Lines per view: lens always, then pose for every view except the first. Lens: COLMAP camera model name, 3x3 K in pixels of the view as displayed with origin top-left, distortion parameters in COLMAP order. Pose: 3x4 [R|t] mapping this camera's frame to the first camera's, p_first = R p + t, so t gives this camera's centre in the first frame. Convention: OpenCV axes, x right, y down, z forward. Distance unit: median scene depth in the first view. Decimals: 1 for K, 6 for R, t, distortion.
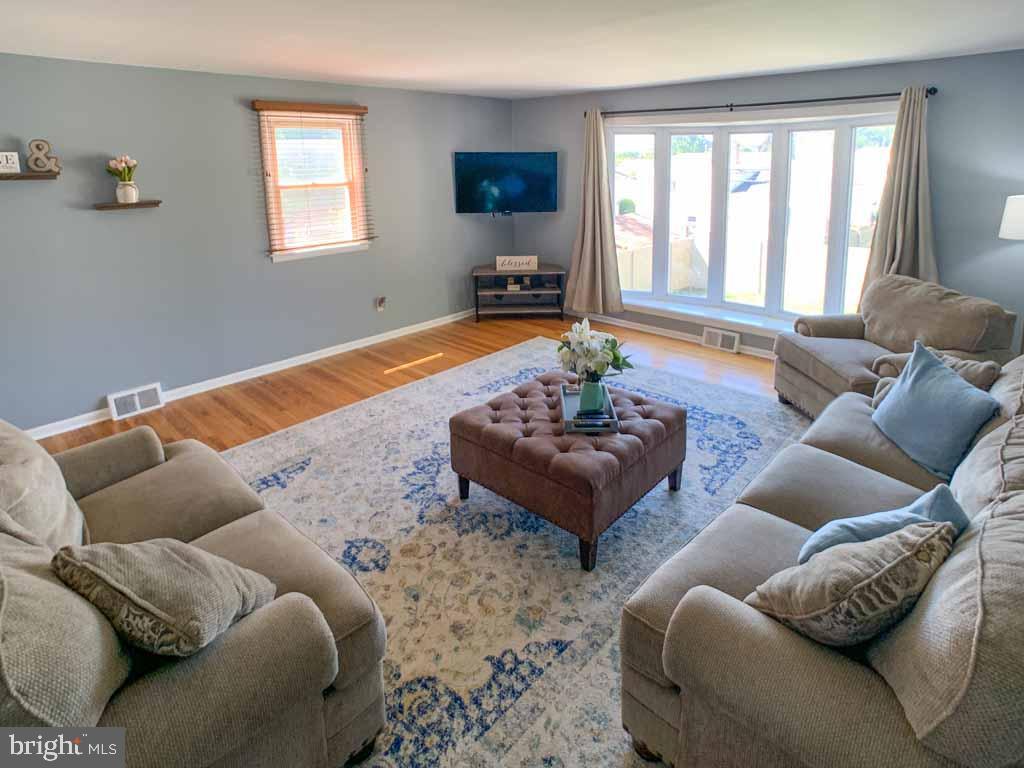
lens RADIAL K [[538.0, 0, 511.3], [0, 538.0, 365.7], [0, 0, 1]] dist [-0.021063, 0.000653]
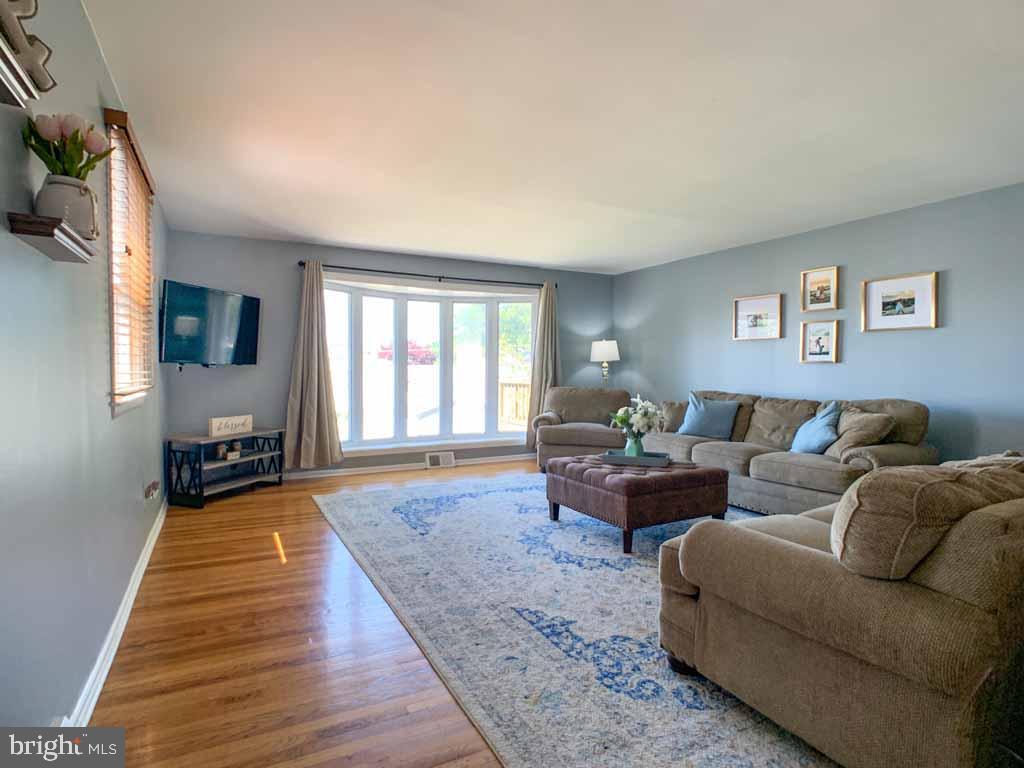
lens RADIAL K [[538.0, 0, 511.3], [0, 538.0, 365.7], [0, 0, 1]] dist [-0.021063, 0.000653]
pose [[0.332179, 0.017455, 0.943055, -0.731333], [0.330750, 0.934186, -0.133793, -0.033475], [-0.883324, 0.356359, 0.304544, 0.421925]]
